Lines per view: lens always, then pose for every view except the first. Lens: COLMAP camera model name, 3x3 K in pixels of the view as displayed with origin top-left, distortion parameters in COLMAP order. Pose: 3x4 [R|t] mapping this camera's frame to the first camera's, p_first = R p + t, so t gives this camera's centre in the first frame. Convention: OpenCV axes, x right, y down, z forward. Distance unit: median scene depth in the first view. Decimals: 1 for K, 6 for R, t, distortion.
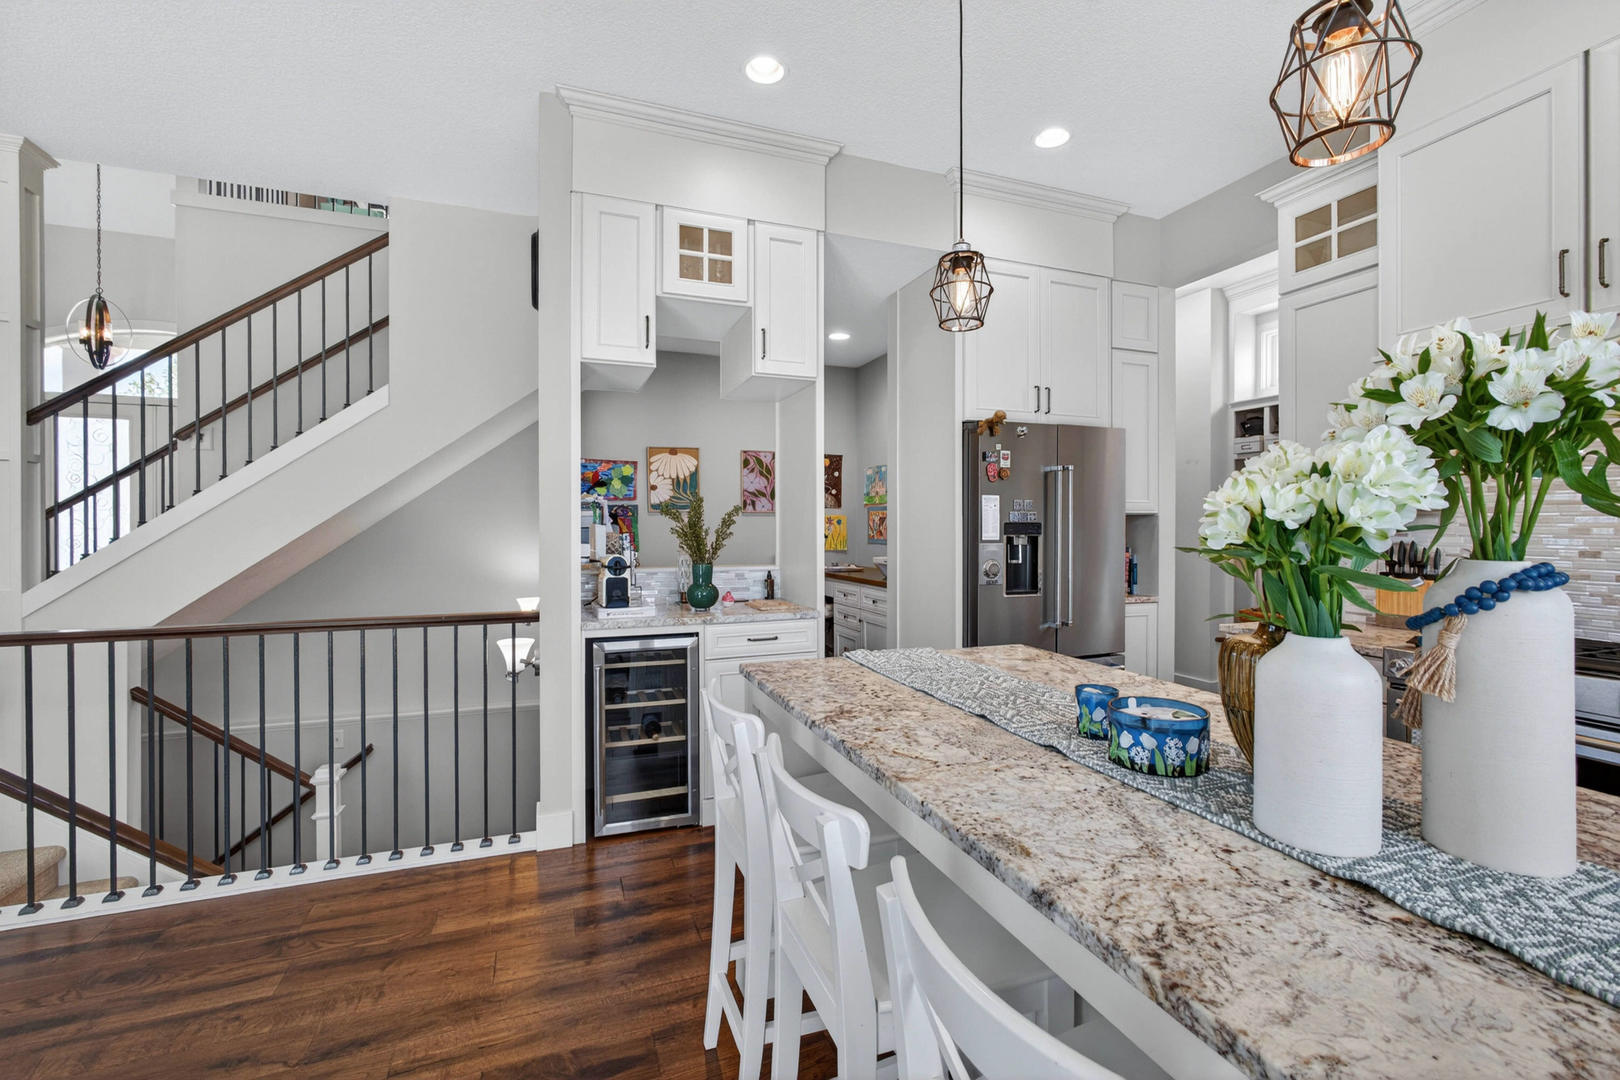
lens RADIAL K [[683.7, 0, 811.6], [0, 683.7, 540.9], [0, 0, 1]] dist [-0.019157, 0.007983]
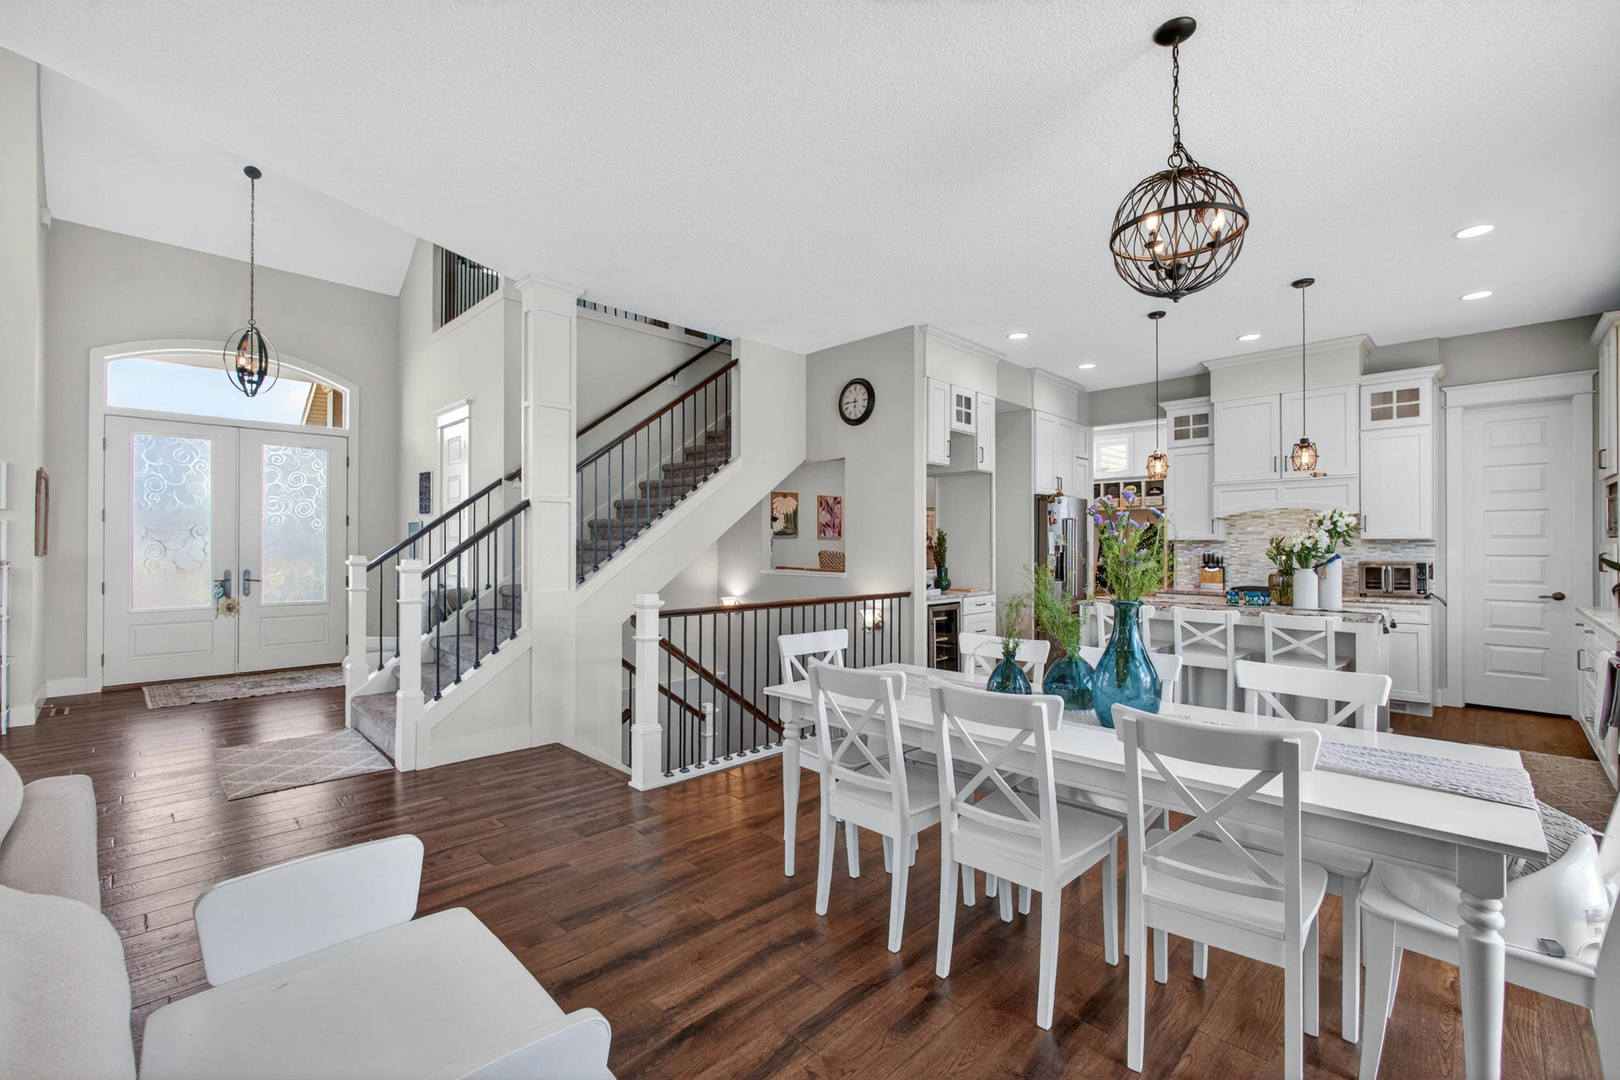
lens RADIAL K [[683.7, 0, 811.6], [0, 683.7, 540.9], [0, 0, 1]] dist [-0.019157, 0.007983]
pose [[0.912665, 0.008528, 0.408619, -1.372969], [0.005222, 0.999457, -0.032524, 0.022603], [-0.408675, 0.031817, 0.912125, -0.616897]]
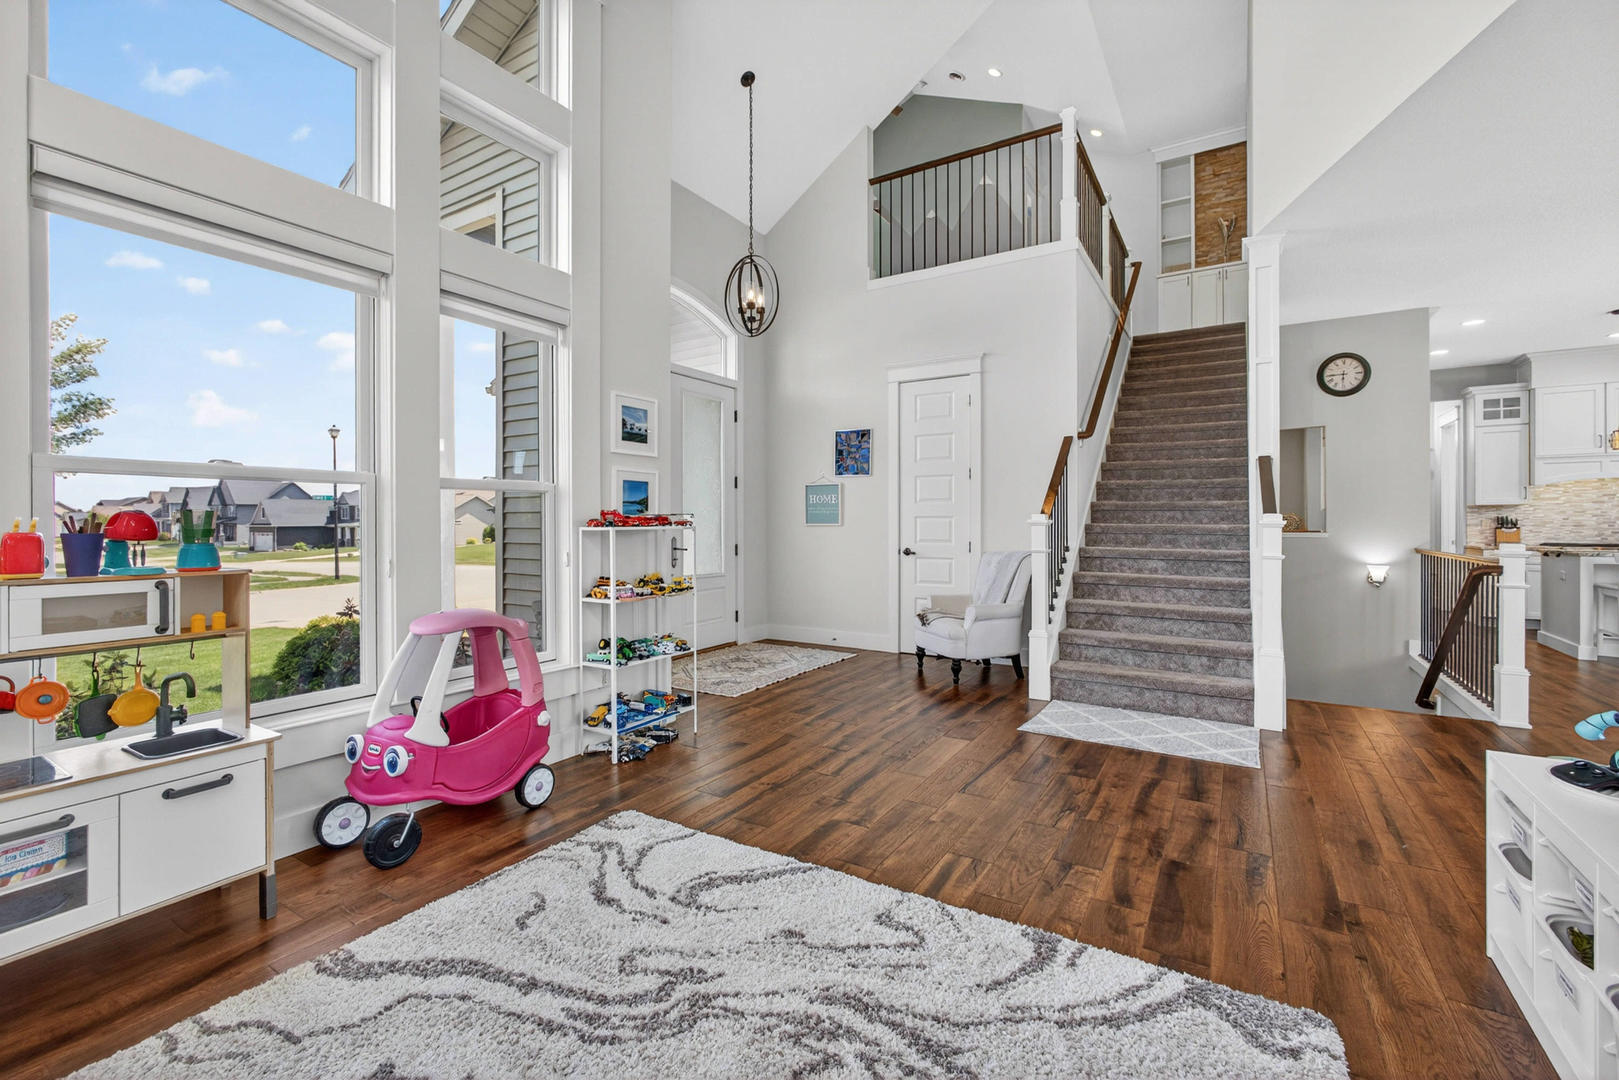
lens RADIAL K [[693.8, 0, 813.6], [0, 693.8, 536.8], [0, 0, 1]] dist [-0.017413, 0.008104]
pose [[0.796577, -0.011484, 0.604428, -3.077601], [0.014364, 0.999897, 0.000067, 0.038768], [-0.604367, 0.008629, 0.796660, 0.419409]]
